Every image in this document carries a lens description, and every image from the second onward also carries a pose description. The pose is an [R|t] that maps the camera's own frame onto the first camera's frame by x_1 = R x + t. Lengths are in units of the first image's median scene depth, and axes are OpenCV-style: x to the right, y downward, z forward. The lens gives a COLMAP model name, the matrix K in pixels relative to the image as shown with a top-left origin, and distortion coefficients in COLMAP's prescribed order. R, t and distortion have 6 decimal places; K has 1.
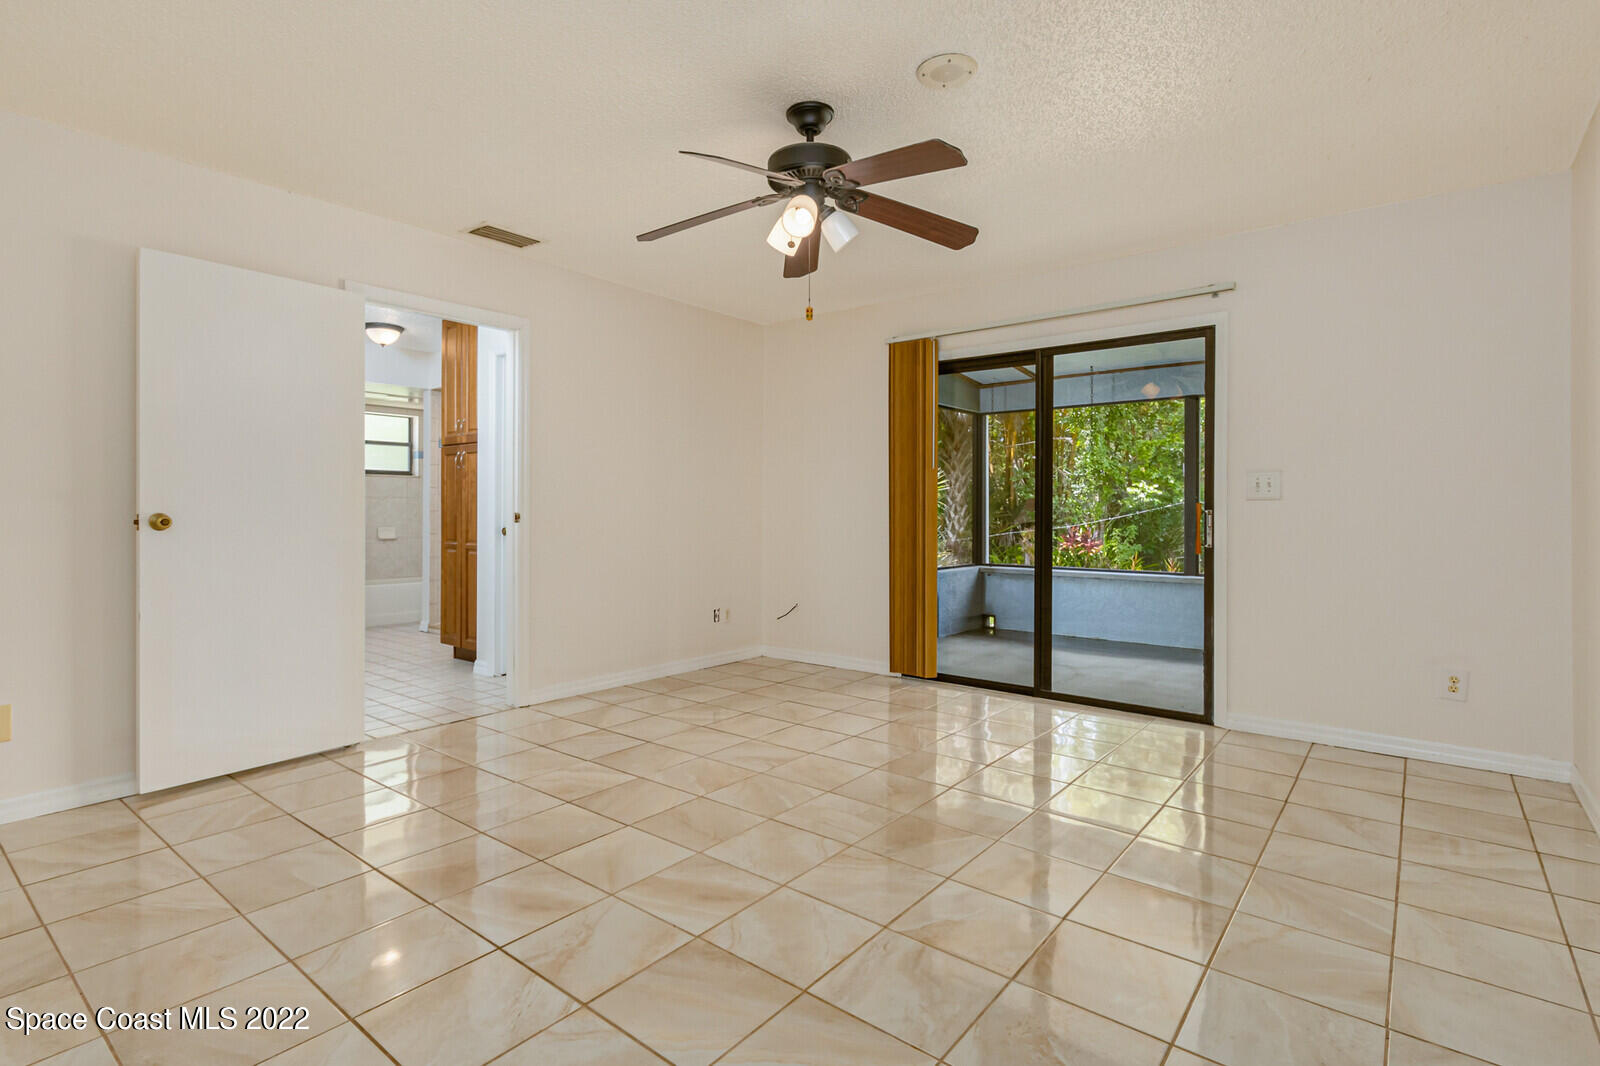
lens RADIAL K [[793.1, 0, 762.0], [0, 793.1, 513.7], [0, 0, 1]] dist [0.004216, -0.001404]
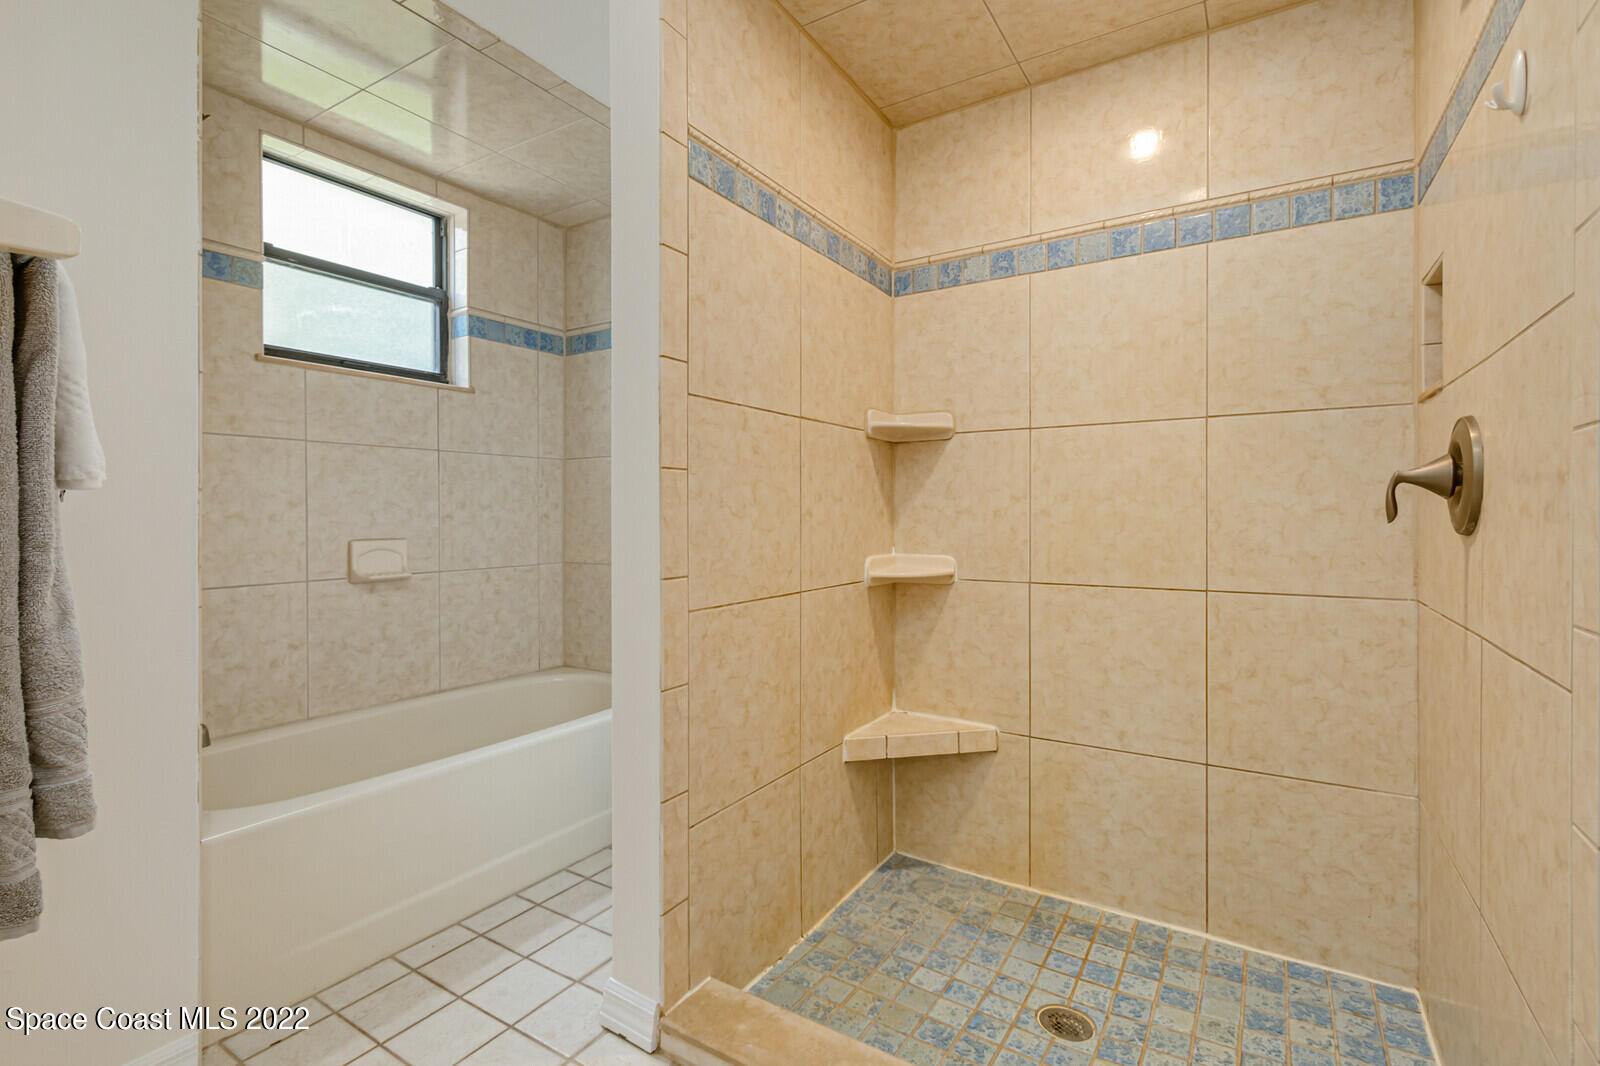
lens RADIAL K [[749.6, 0, 749.6], [0, 749.6, 518.2], [0, 0, 1]] dist [0.006149, -0.001692]
pose [[0.994204, -0.001301, 0.107500, -0.648656], [0.001223, 0.999999, 0.000791, 0.014845], [-0.107501, -0.000655, 0.994205, 1.248219]]
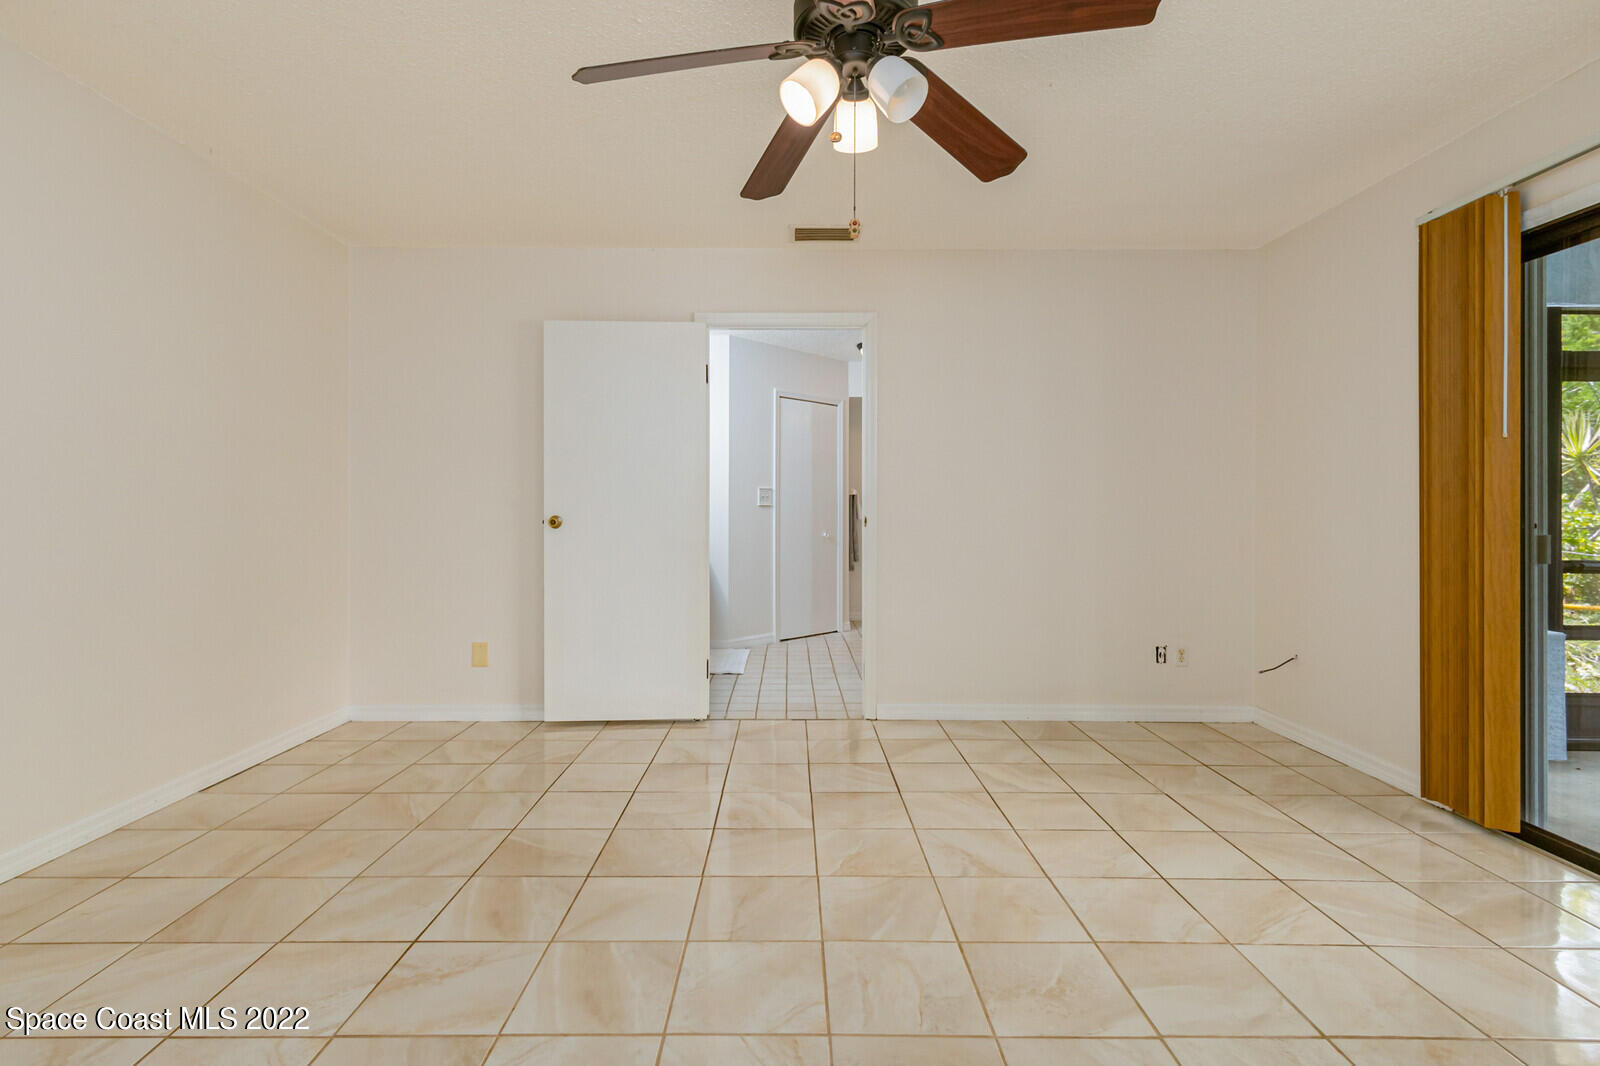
lens RADIAL K [[749.6, 0, 769.0], [0, 749.6, 512.6], [0, 0, 1]] dist [0.006149, -0.001692]
pose [[0.639150, 0.000276, -0.769082, 0.294919], [-0.005105, 0.999979, -0.003884, -0.001390], [0.769065, 0.006408, 0.639138, 0.305867]]
